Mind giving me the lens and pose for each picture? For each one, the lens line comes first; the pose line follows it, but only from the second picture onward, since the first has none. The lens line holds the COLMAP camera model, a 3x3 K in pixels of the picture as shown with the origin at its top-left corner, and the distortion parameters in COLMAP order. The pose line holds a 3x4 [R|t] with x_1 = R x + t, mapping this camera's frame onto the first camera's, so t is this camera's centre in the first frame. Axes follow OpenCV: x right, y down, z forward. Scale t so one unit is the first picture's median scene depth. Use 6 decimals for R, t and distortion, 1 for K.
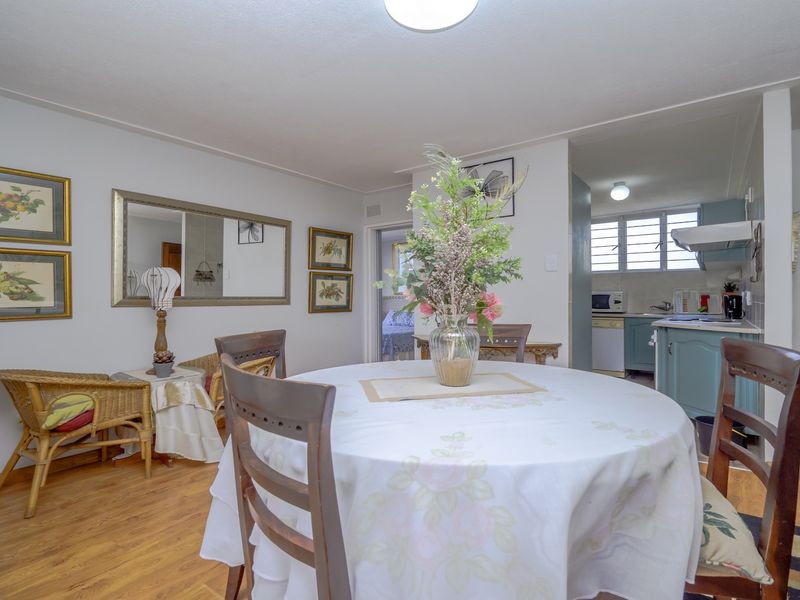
lens RADIAL K [[420.9, 0, 398.0], [0, 420.9, 297.6], [0, 0, 1]] dist [-0.003513, 0.001070]
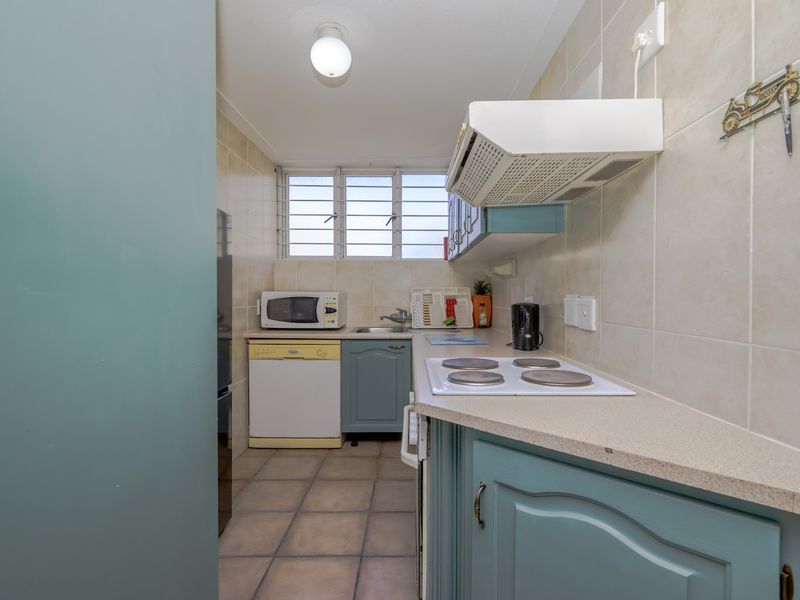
lens RADIAL K [[420.9, 0, 405.9], [0, 420.9, 298.8], [0, 0, 1]] dist [-0.003513, 0.001070]
pose [[0.800441, 0.002978, 0.599405, 0.258930], [-0.009932, 0.999916, 0.008296, -0.010385], [-0.599330, -0.012594, 0.800403, 0.478297]]
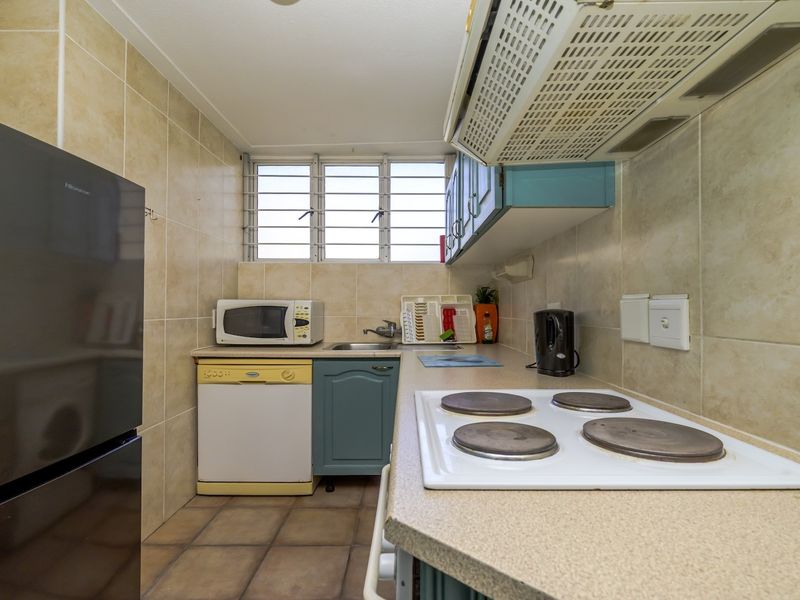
lens RADIAL K [[420.9, 0, 401.2], [0, 420.9, 305.5], [0, 0, 1]] dist [-0.003513, 0.001070]
pose [[0.800168, 0.011639, 0.599664, 0.324925], [-0.007545, 0.999928, -0.009340, -0.004379], [-0.599729, 0.002949, 0.800198, 0.554233]]
